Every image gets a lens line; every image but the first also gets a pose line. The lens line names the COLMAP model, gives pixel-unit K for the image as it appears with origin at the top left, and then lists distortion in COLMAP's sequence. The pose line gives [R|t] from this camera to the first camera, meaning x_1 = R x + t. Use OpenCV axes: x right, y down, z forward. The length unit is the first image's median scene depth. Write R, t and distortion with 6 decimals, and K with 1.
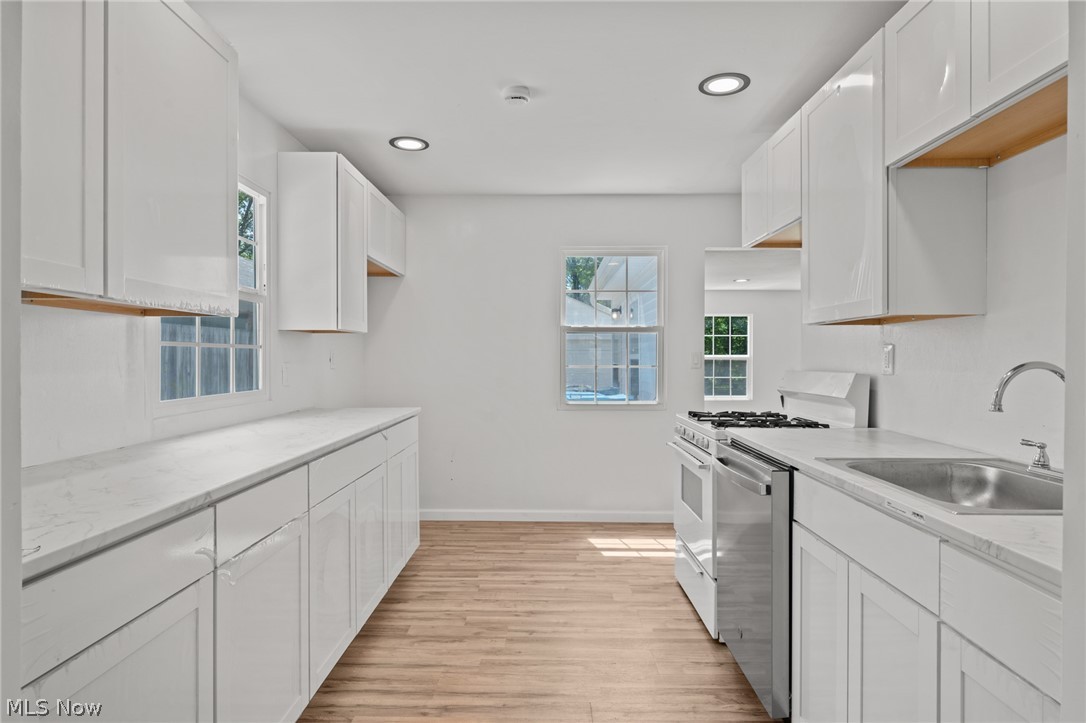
lens RADIAL K [[618.9, 0, 544.3], [0, 618.9, 361.9], [0, 0, 1]] dist [-0.002670, 0.002077]
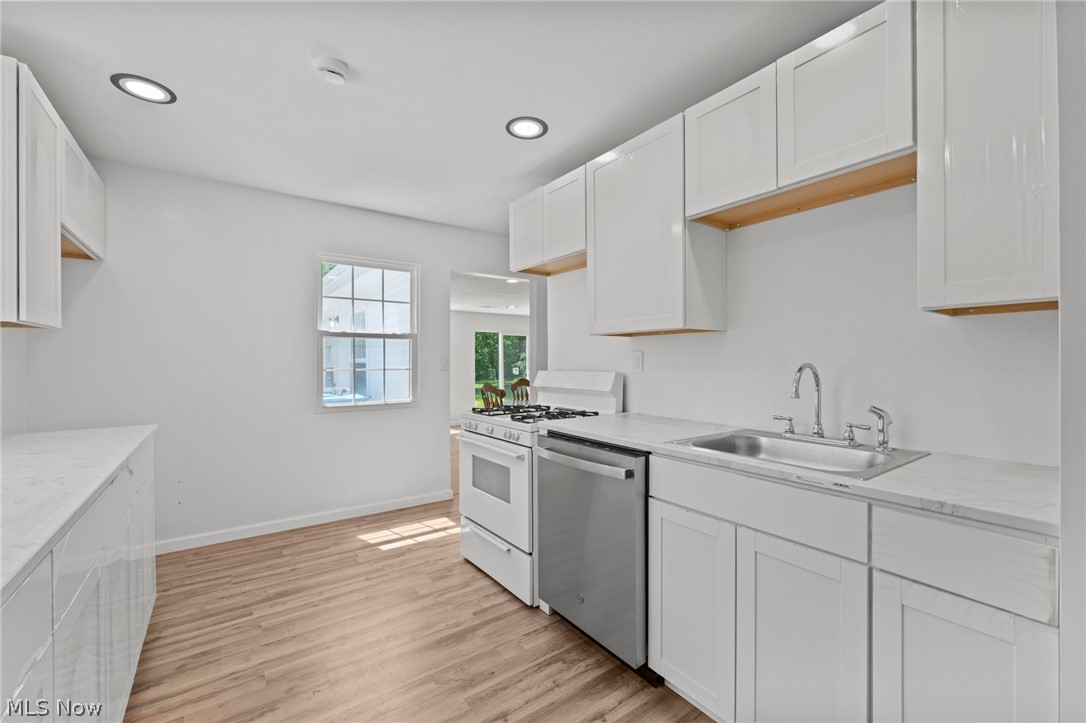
lens RADIAL K [[457.6, 0, 553.8], [0, 457.6, 361.2], [0, 0, 1]] dist [-0.004379, 0.000452]
pose [[0.793721, -0.002891, 0.608275, -0.190370], [0.006842, 0.999968, -0.004176, -0.002507], [-0.608244, 0.007476, 0.793715, 0.274572]]
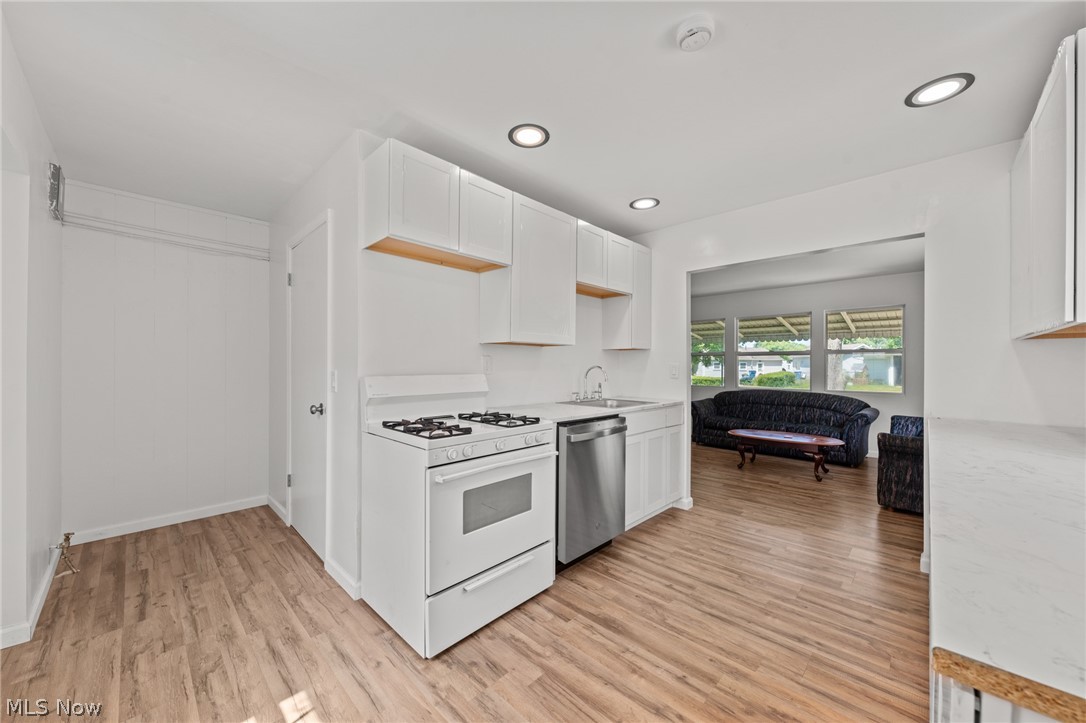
lens RADIAL K [[387.7, 0, 552.2], [0, 387.7, 365.0], [0, 0, 1]] dist [-0.000085, 0.000052]
pose [[-0.732502, -0.011631, 0.680665, -0.246620], [-0.004588, 0.999916, 0.012149, -0.014392], [-0.680749, 0.005776, -0.732494, 1.470879]]
